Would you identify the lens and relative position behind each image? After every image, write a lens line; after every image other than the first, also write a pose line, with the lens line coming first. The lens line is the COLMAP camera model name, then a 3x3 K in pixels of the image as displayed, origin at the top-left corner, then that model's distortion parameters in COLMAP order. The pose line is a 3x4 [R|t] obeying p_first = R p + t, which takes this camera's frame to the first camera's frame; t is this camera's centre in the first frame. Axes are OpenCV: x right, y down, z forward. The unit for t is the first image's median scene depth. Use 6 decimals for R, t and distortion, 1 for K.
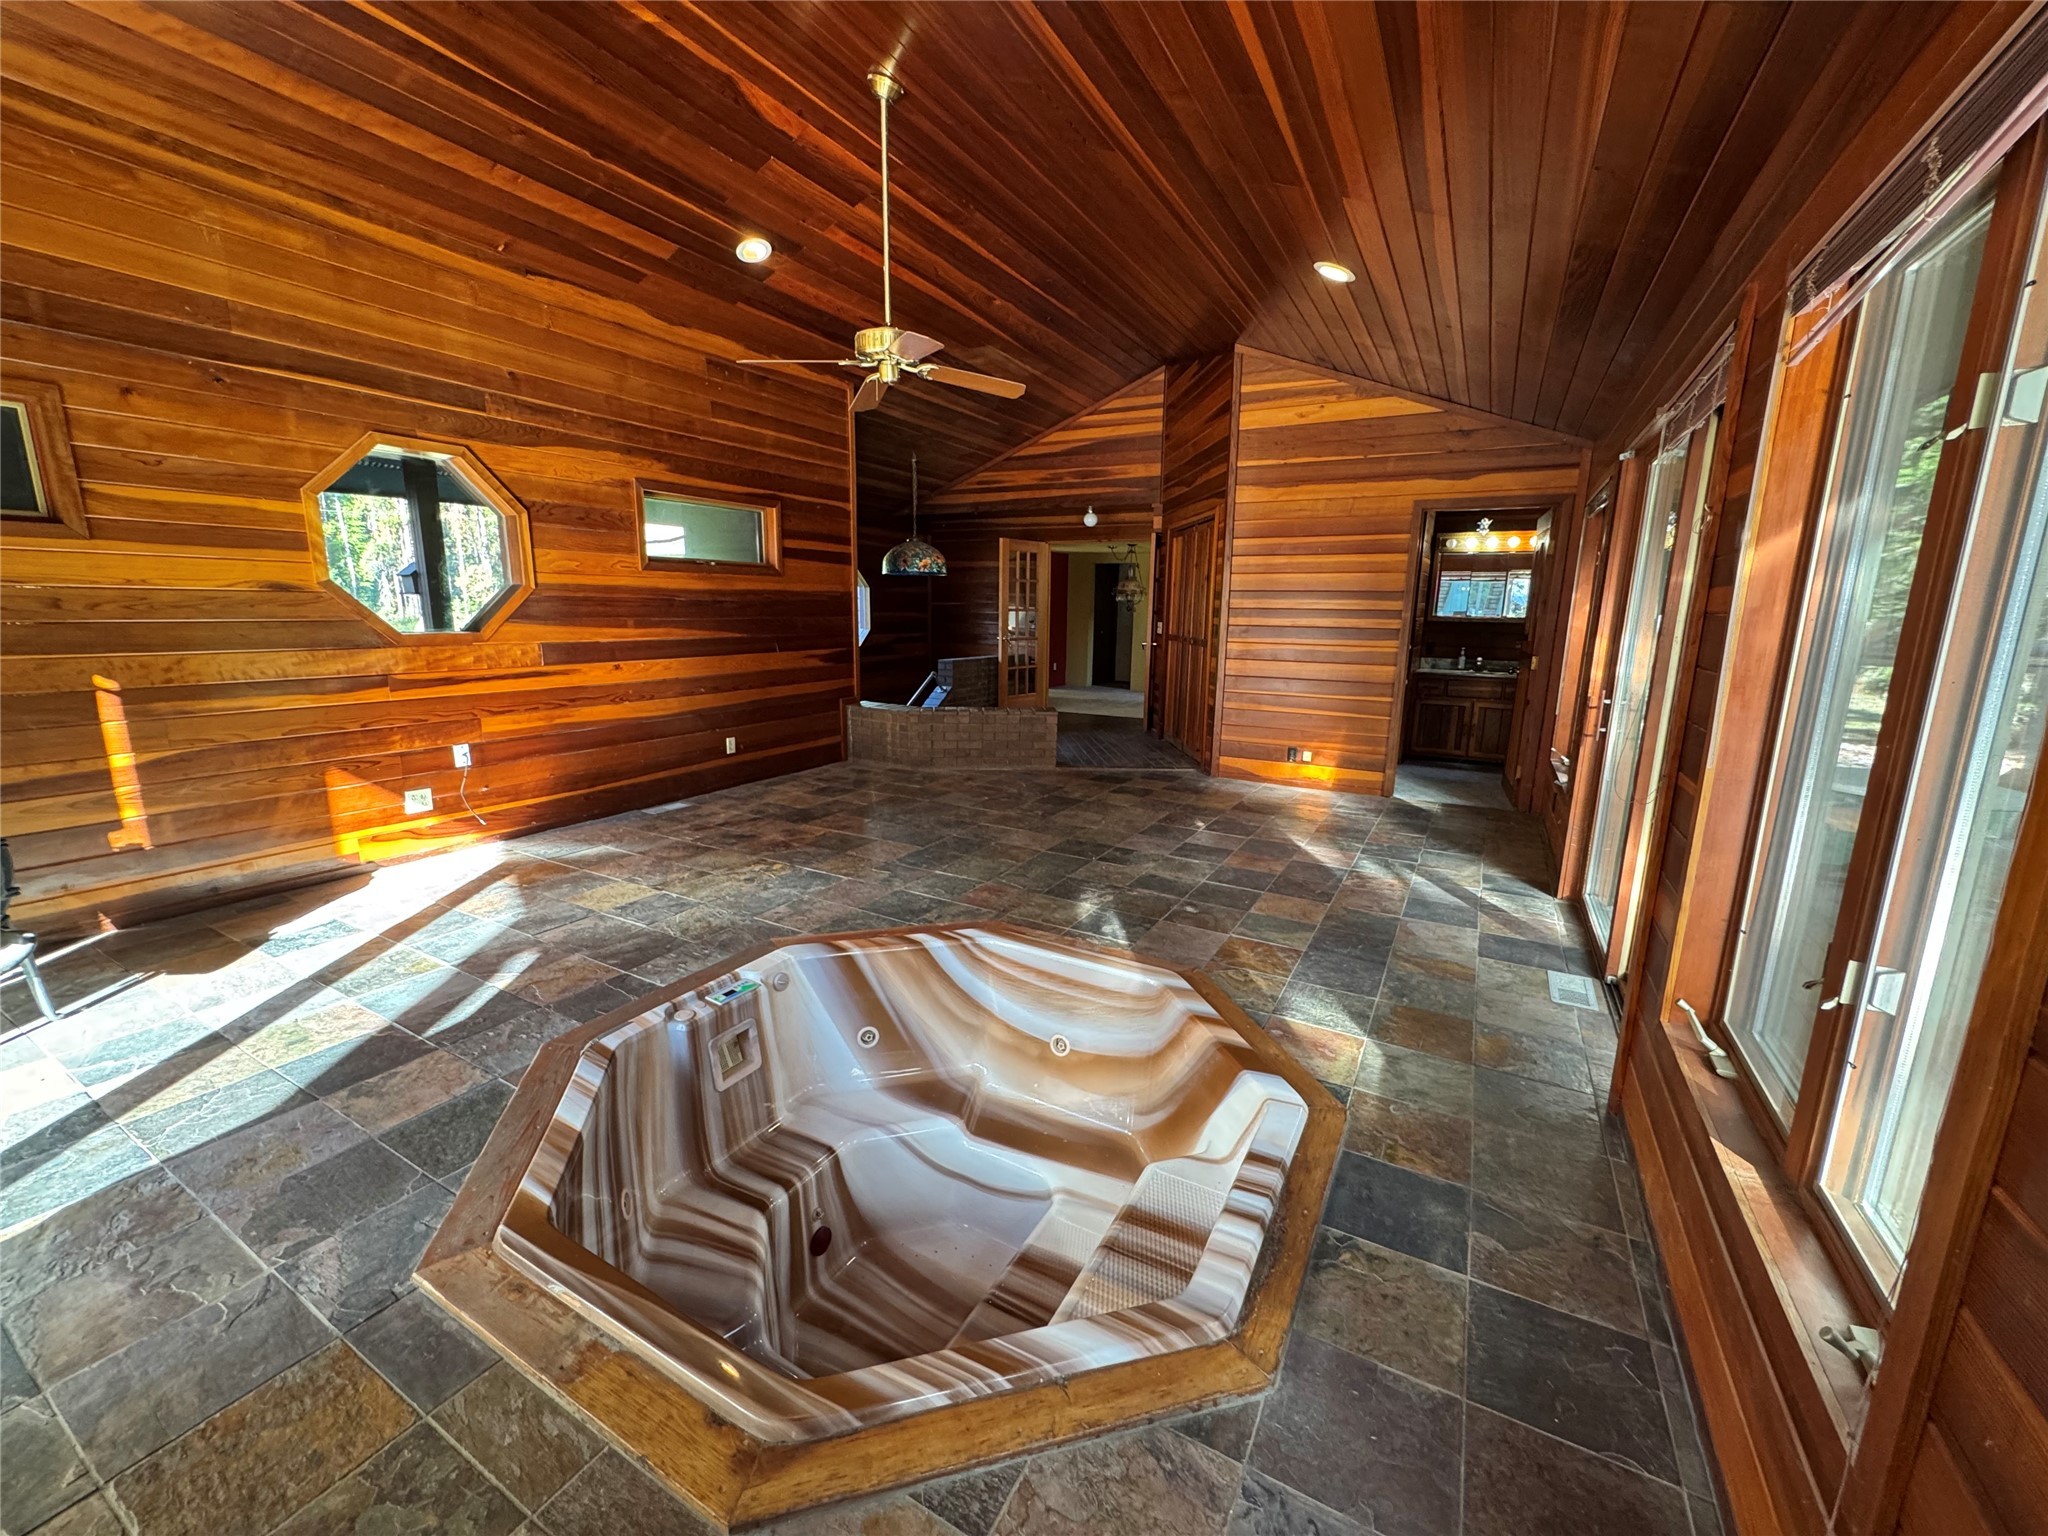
lens RADIAL K [[816.8, 0, 1017.8], [0, 816.8, 766.7], [0, 0, 1]] dist [-0.002902, 0.000777]
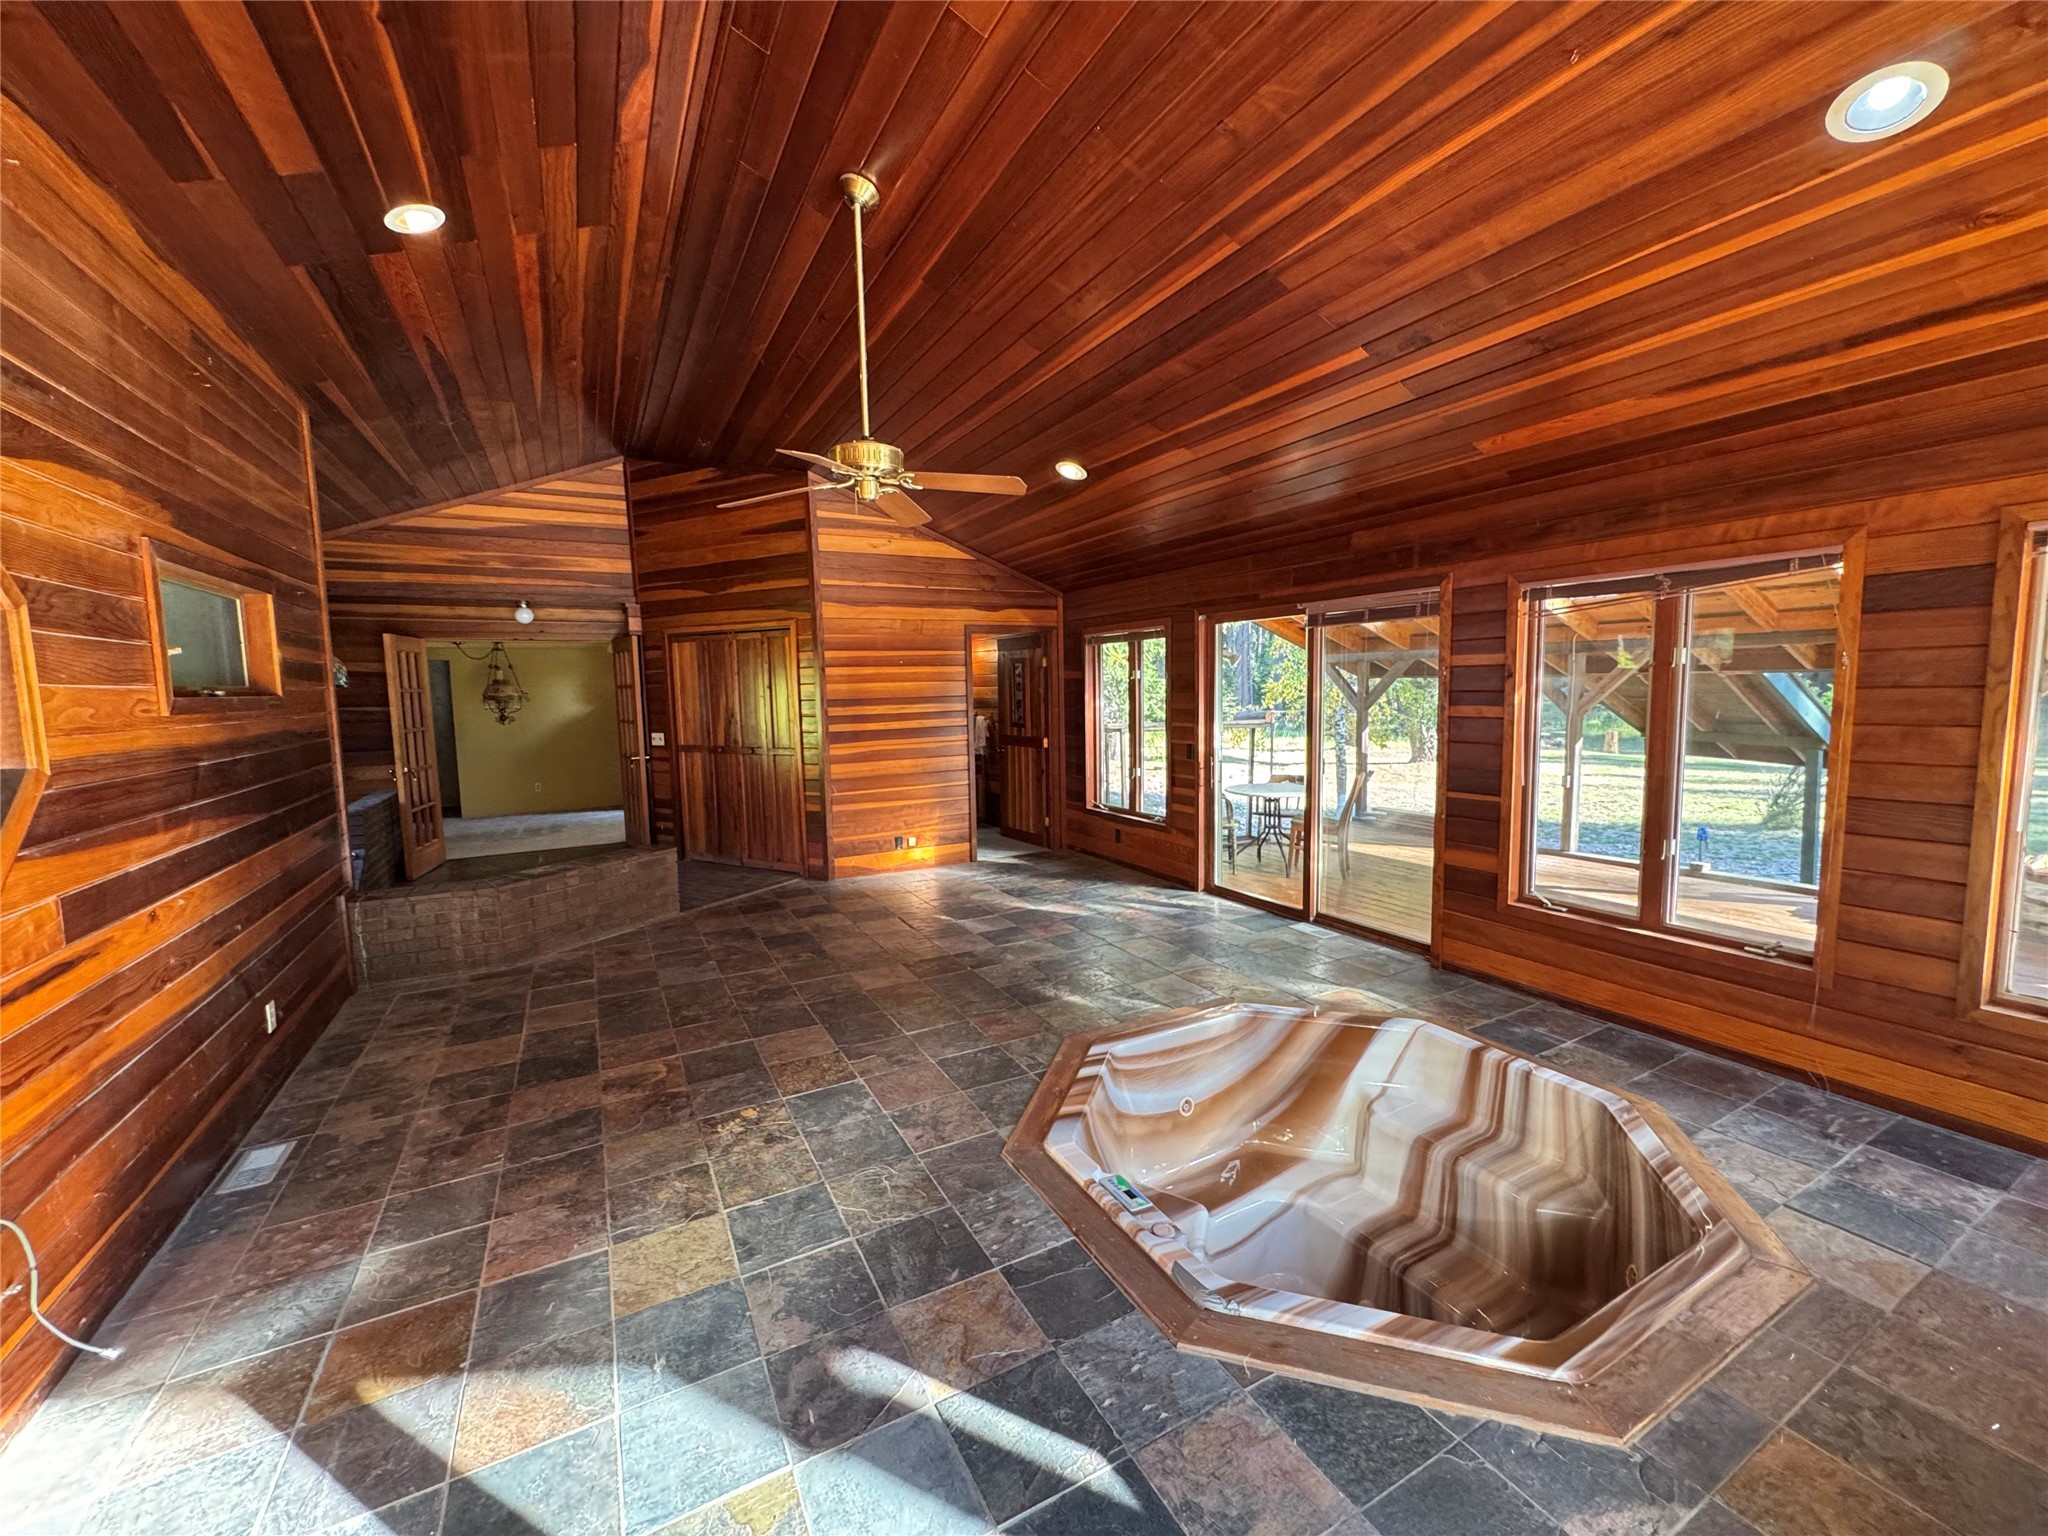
lens RADIAL K [[816.8, 0, 1023.4], [0, 816.8, 773.6], [0, 0, 1]] dist [-0.002902, 0.000777]
pose [[0.529203, -0.117032, 0.840386, -0.724684], [0.192413, 0.981192, 0.015475, -0.134471], [-0.826391, 0.153512, 0.541768, 0.360593]]
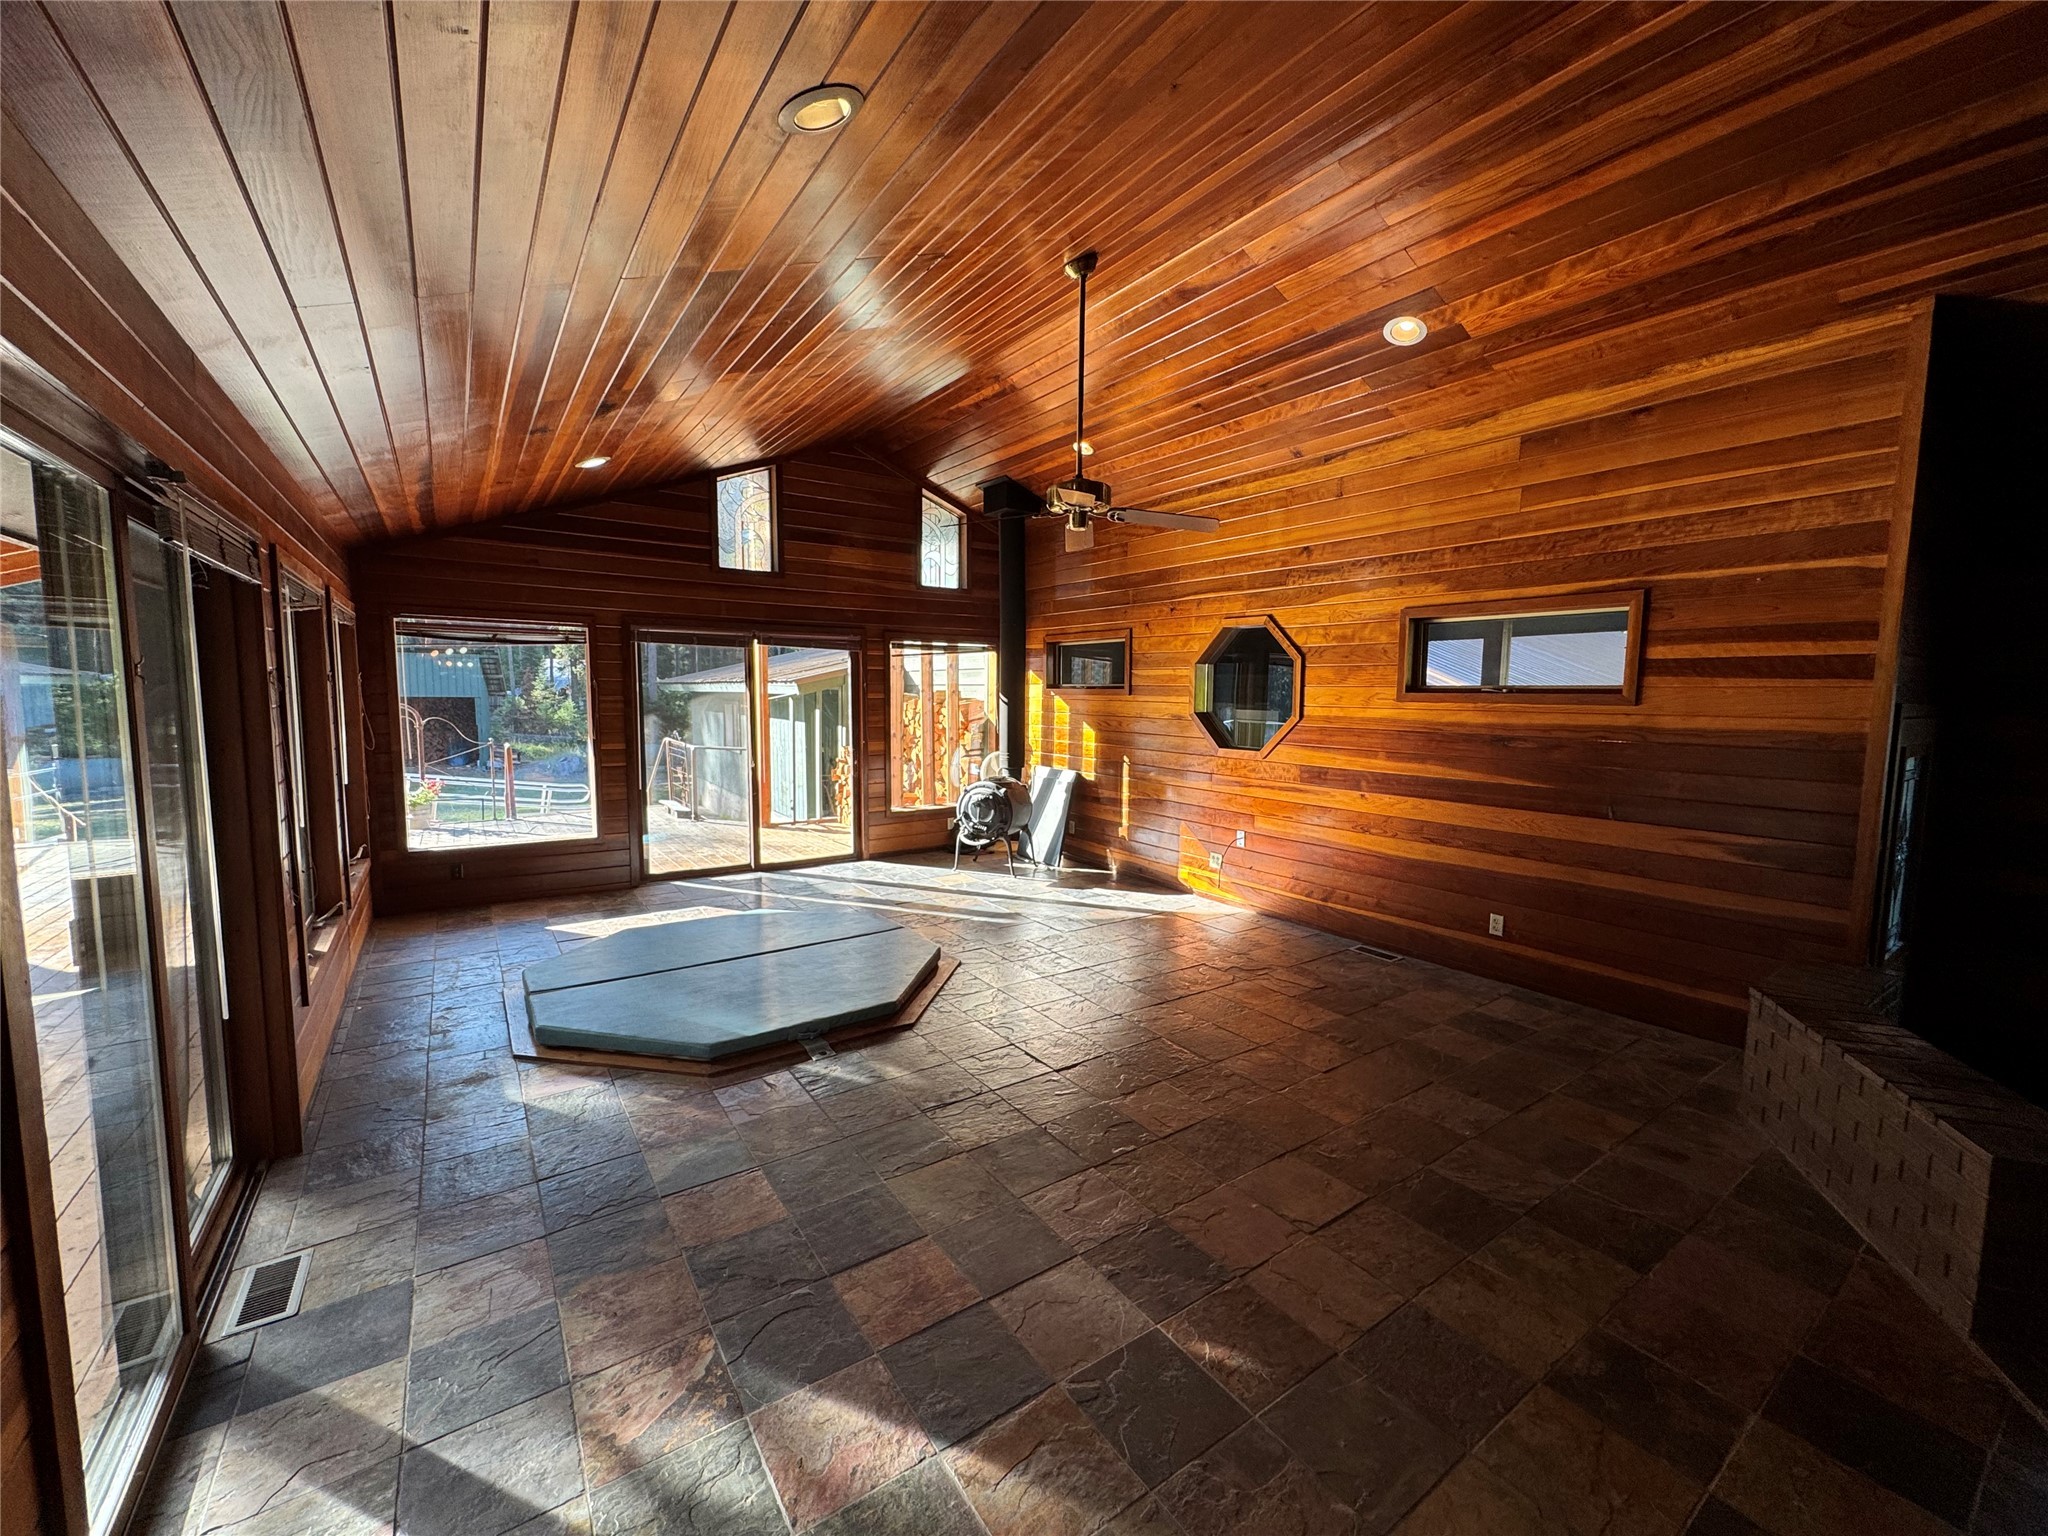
lens RADIAL K [[816.8, 0, 1024.6], [0, 816.8, 760.0], [0, 0, 1]] dist [-0.002902, 0.000777]
pose [[-0.428836, 0.056609, -0.901607, 0.700341], [-0.193776, 0.969040, 0.153009, -0.281557], [0.882355, 0.240326, -0.404590, 1.214883]]
